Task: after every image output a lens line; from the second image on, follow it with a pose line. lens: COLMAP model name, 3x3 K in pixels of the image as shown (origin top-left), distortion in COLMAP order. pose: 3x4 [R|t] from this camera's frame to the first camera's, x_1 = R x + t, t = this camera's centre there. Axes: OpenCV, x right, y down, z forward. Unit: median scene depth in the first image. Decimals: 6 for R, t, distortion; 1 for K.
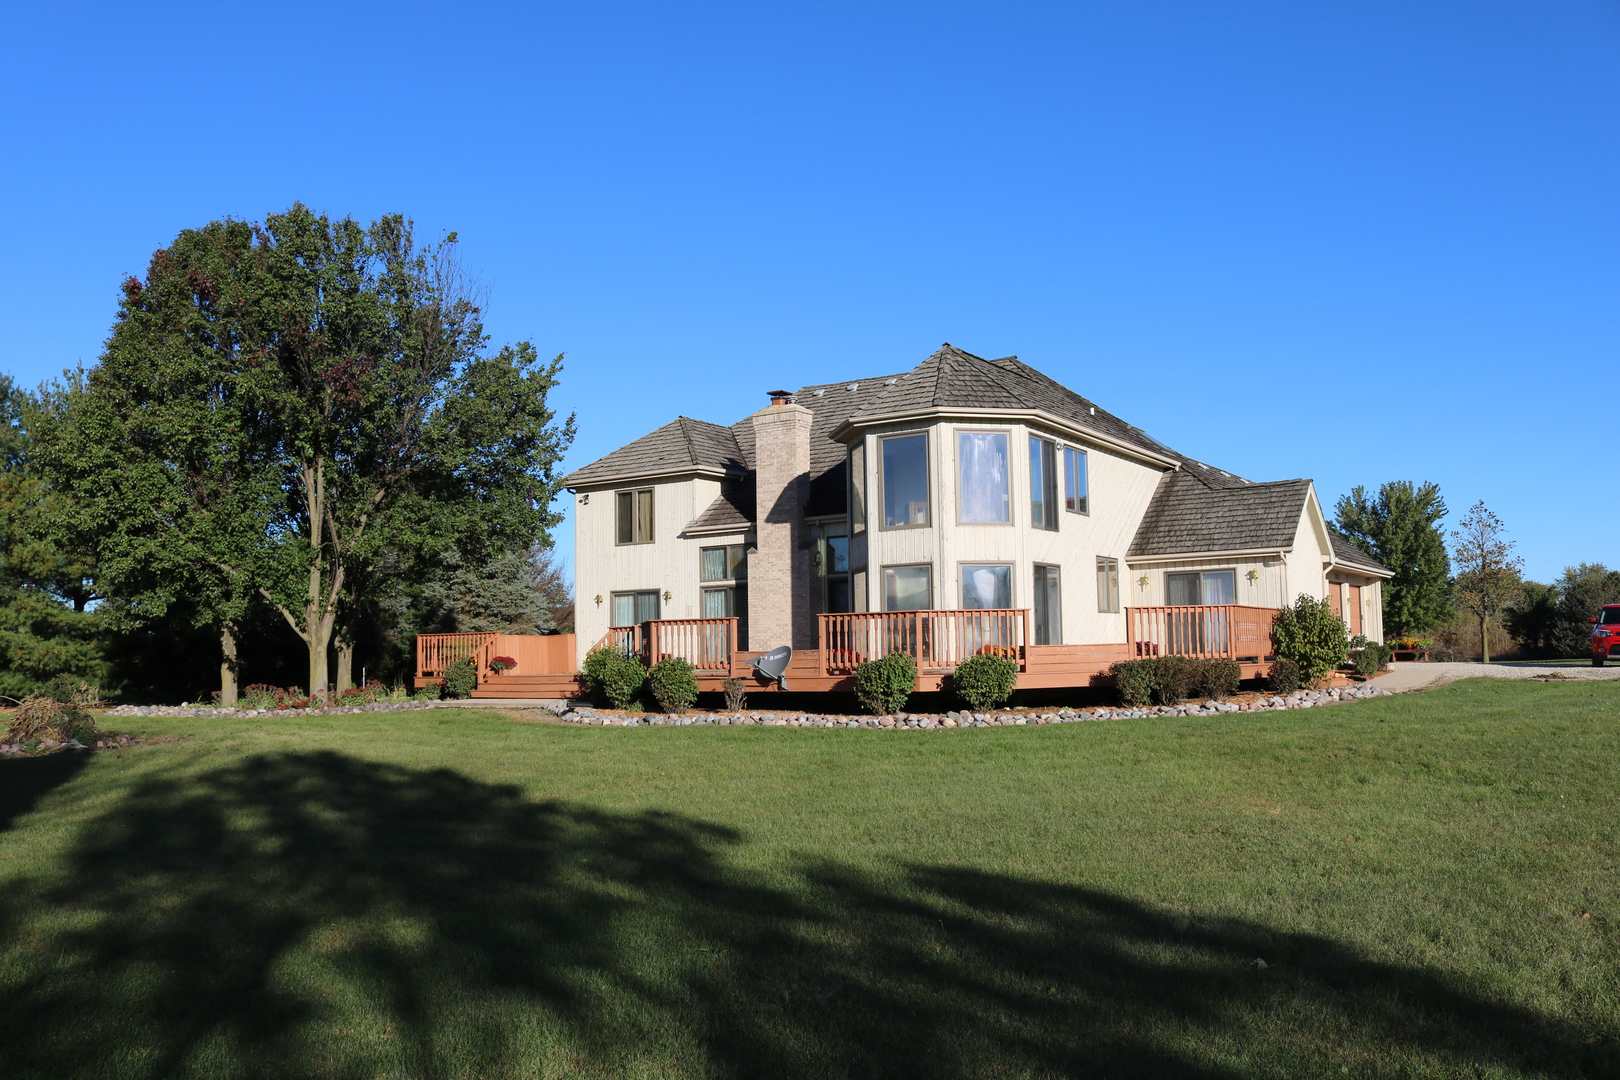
lens RADIAL K [[1361.9, 0, 808.9], [0, 1361.9, 505.1], [0, 0, 1]] dist [-0.091828, 0.002384]
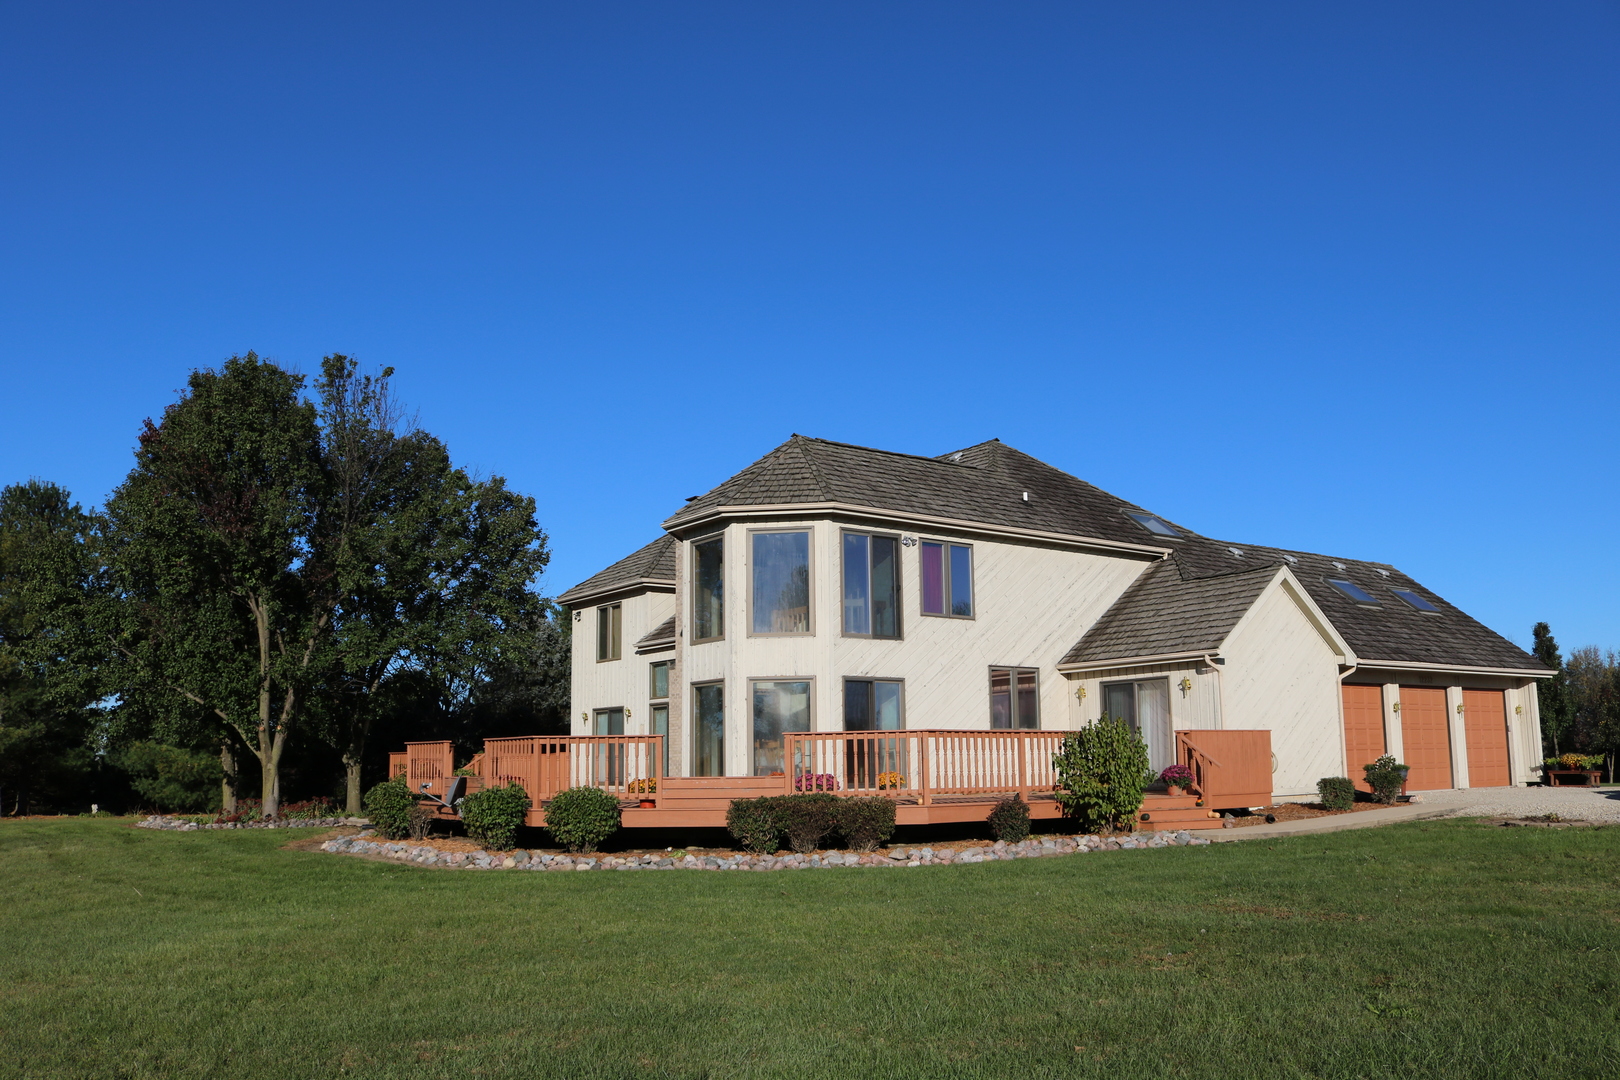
lens RADIAL K [[1361.9, 0, 808.9], [0, 1361.9, 505.1], [0, 0, 1]] dist [-0.091828, 0.002384]
pose [[0.929498, -0.062866, -0.363431, 0.415788], [0.034998, 0.995954, -0.082770, 0.003549], [0.367164, 0.064215, 0.927937, 0.154745]]
